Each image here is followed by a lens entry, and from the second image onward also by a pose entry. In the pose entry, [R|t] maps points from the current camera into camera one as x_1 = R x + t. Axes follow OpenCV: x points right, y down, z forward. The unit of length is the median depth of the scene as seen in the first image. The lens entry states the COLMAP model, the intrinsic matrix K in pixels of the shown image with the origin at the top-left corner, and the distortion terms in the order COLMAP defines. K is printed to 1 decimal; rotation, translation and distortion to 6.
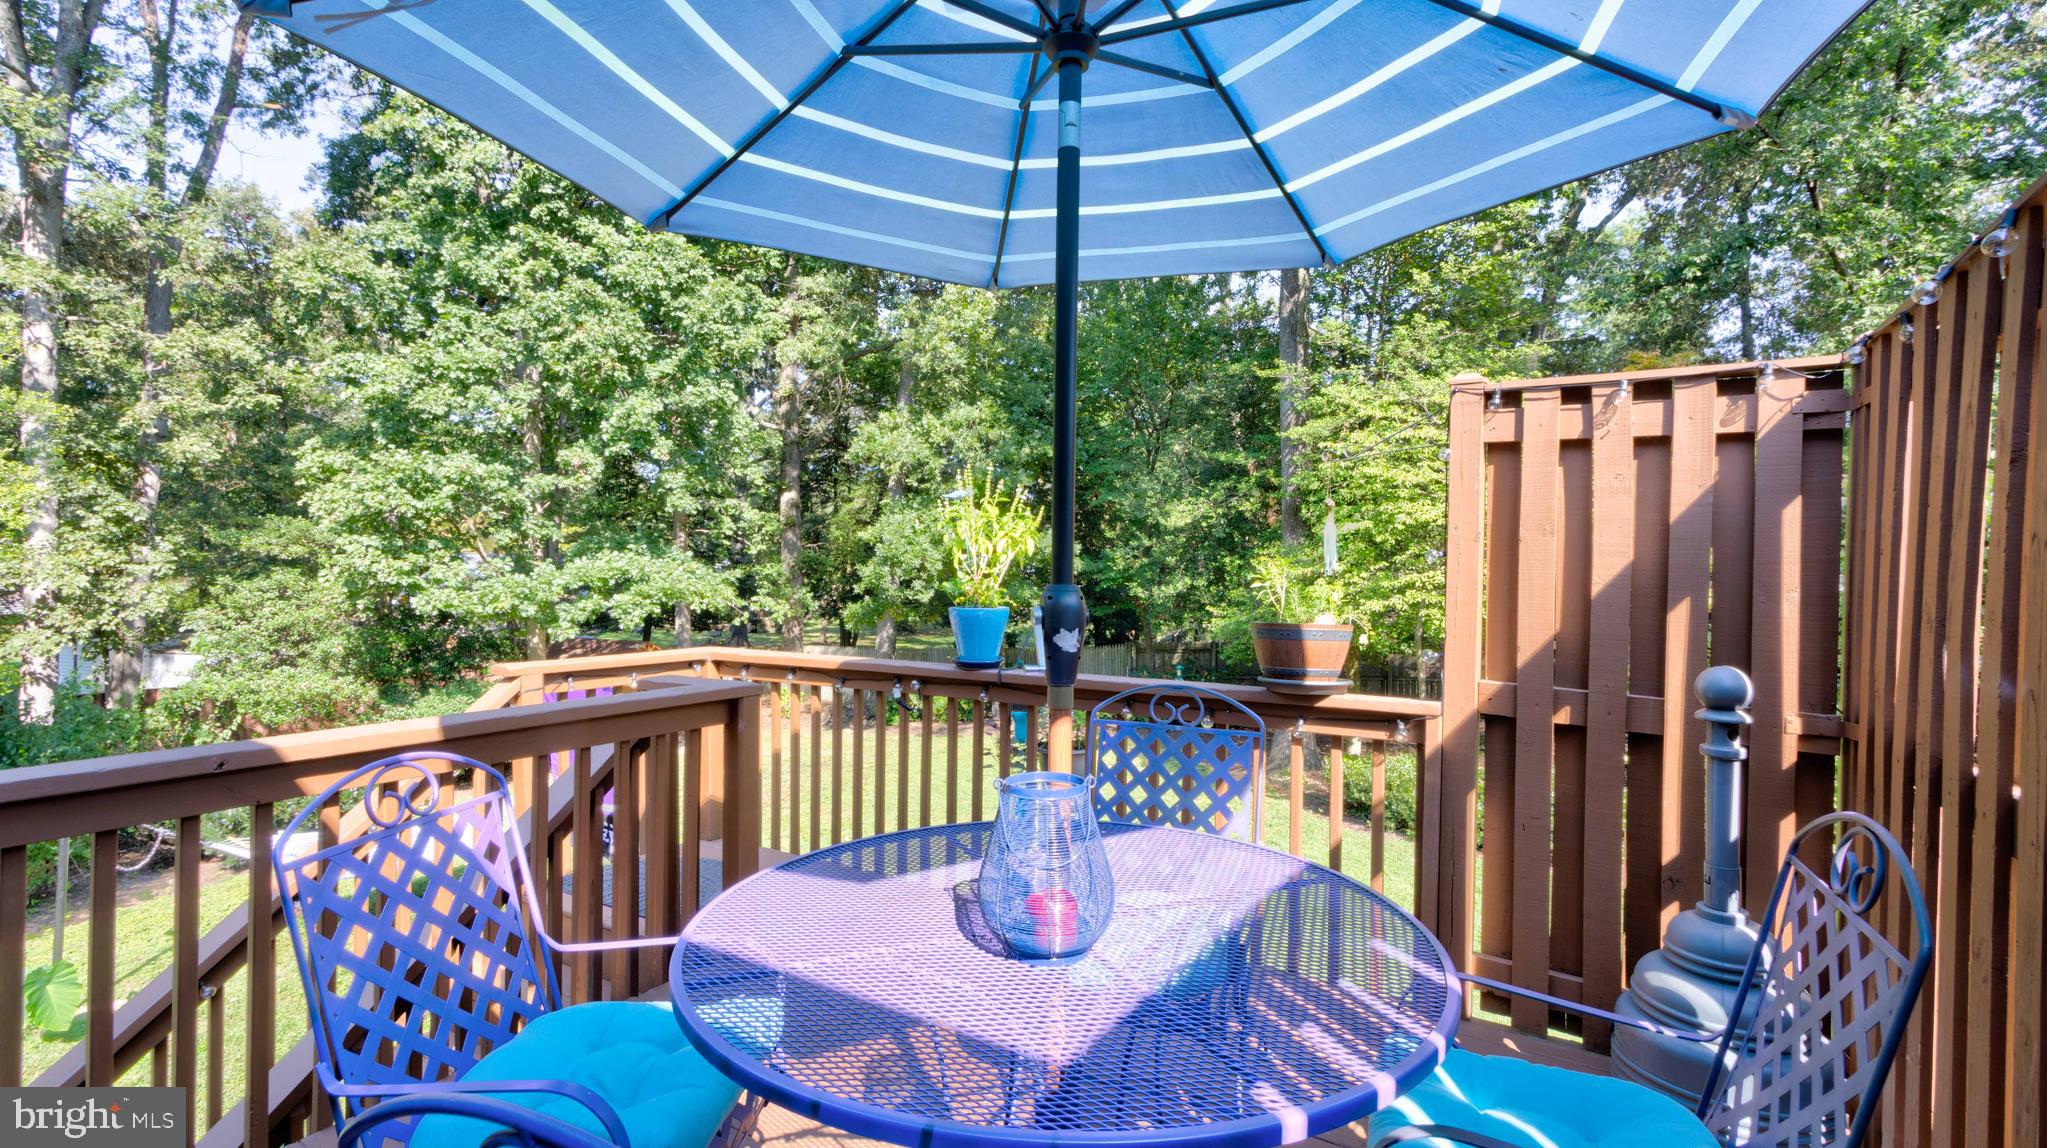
lens RADIAL K [[951.3, 0, 1005.1], [0, 951.3, 564.0], [0, 0, 1]] dist [0.018910, -0.010284]
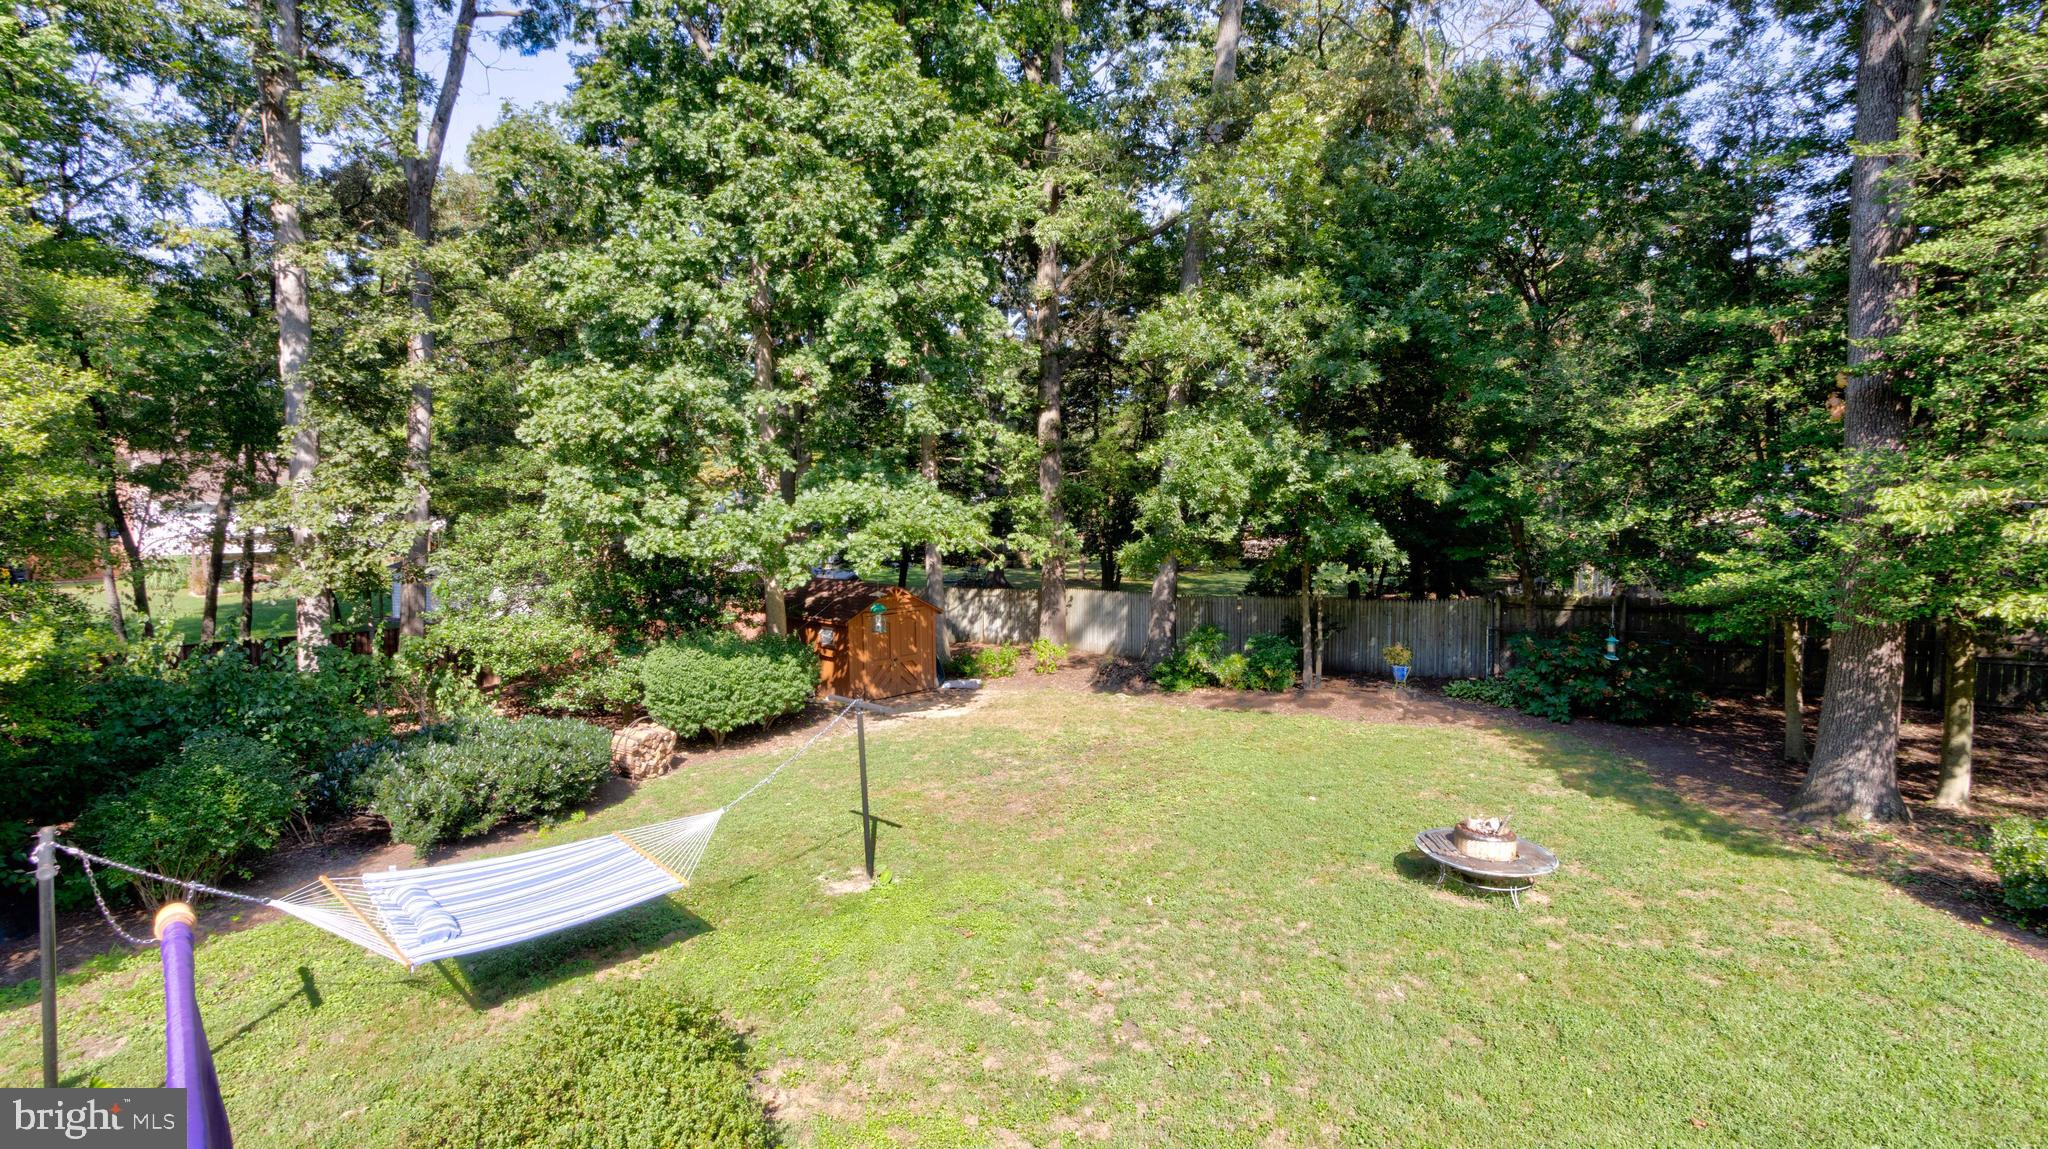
lens RADIAL K [[951.8, 0, 1005.6], [0, 951.8, 564.5], [0, 0, 1]] dist [0.018910, -0.010284]
pose [[0.965585, 0.007895, -0.259969, -0.064038], [0.010963, 0.997415, 0.071012, 0.001428], [0.259857, -0.071418, 0.963002, 0.244205]]
